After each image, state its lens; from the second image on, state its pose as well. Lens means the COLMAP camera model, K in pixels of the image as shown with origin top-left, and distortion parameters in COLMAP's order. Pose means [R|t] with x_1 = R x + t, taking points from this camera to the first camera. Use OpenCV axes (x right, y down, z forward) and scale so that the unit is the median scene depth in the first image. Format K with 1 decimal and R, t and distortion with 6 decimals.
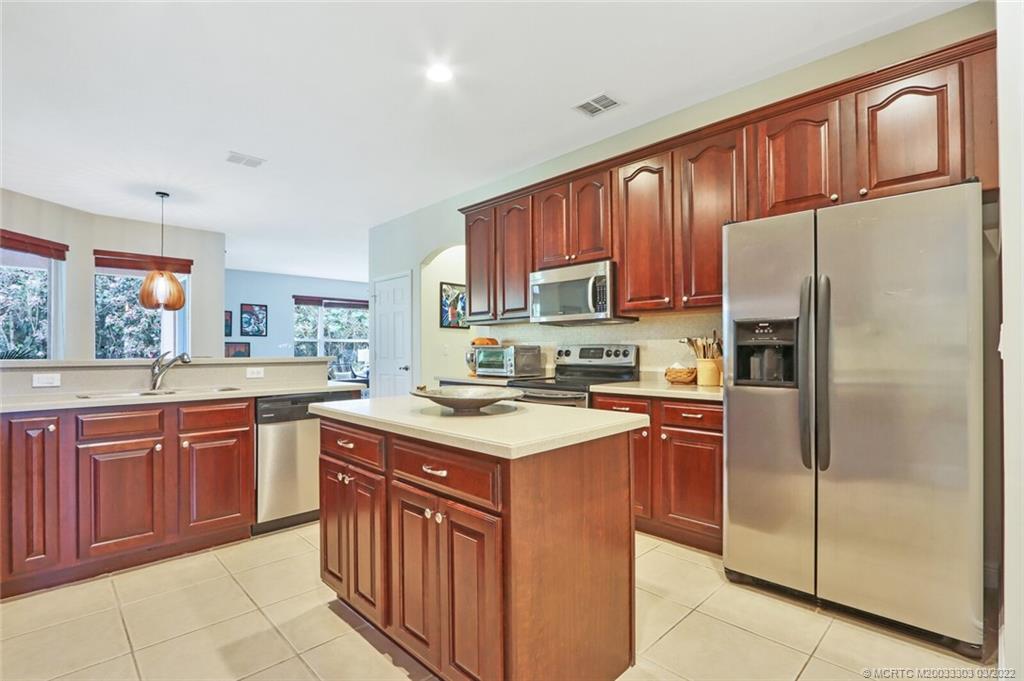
lens RADIAL K [[489.8, 0, 507.7], [0, 489.8, 355.7], [0, 0, 1]] dist [-0.012640, 0.001062]
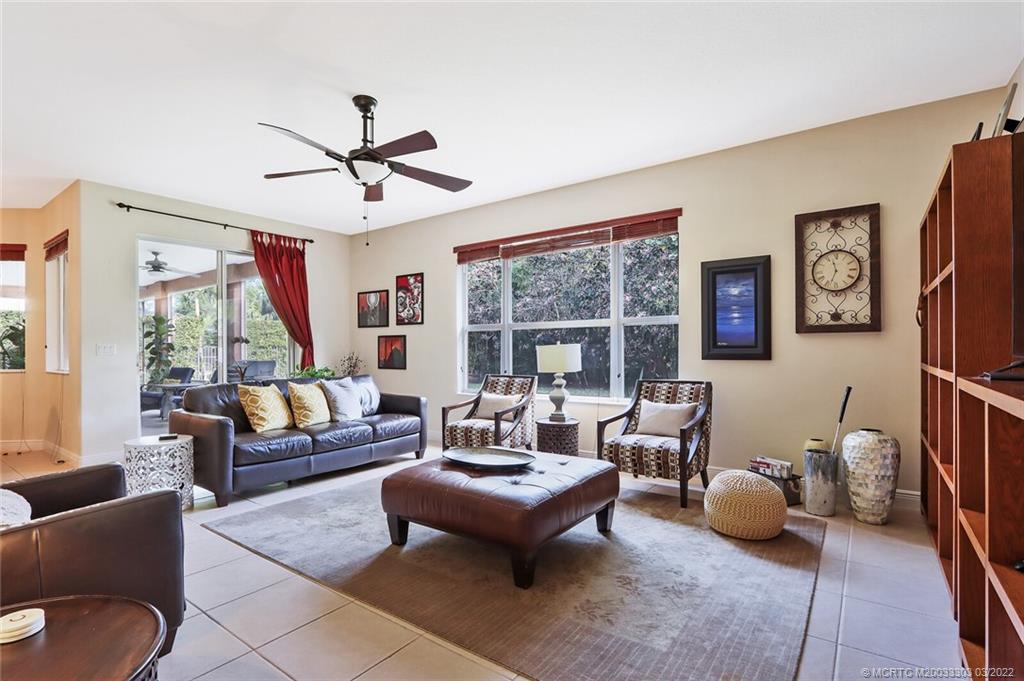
lens RADIAL K [[489.8, 0, 507.7], [0, 489.8, 355.7], [0, 0, 1]] dist [-0.012640, 0.001062]
pose [[0.160255, 0.015099, -0.986960, 0.127487], [-0.003816, 0.999885, 0.014677, -0.009656], [0.987068, 0.001414, 0.160294, 1.021434]]
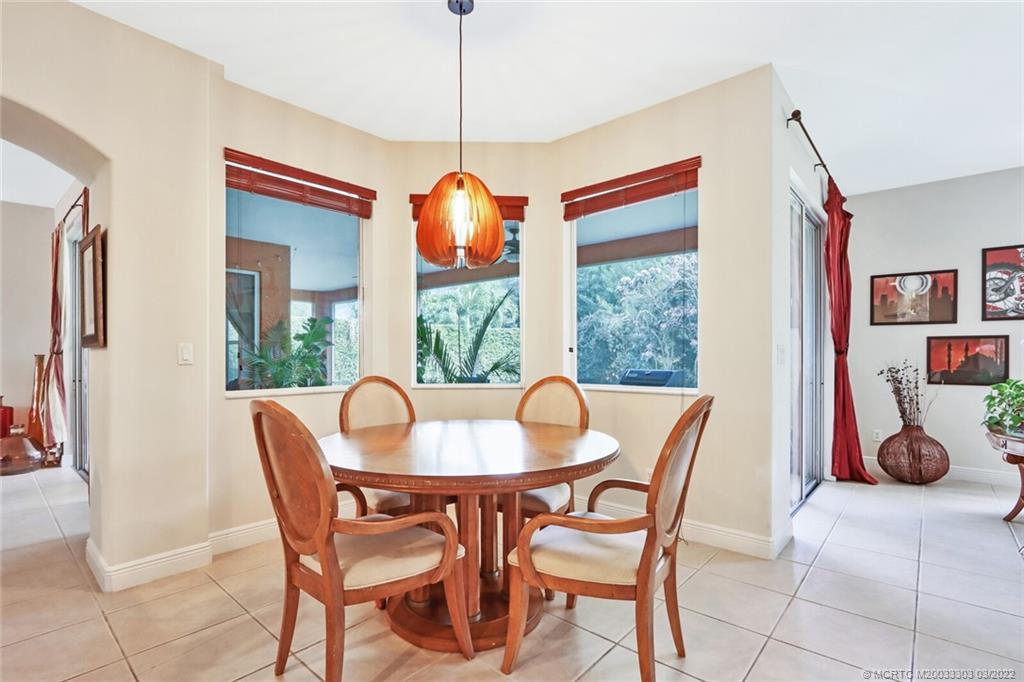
lens RADIAL K [[489.8, 0, 507.7], [0, 489.8, 356.2], [0, 0, 1]] dist [-0.012640, 0.001062]
pose [[0.070959, 0.002157, -0.997477, -0.131479], [-0.010592, 0.999943, 0.001409, -0.004175], [0.997423, 0.010465, 0.070977, 0.523783]]
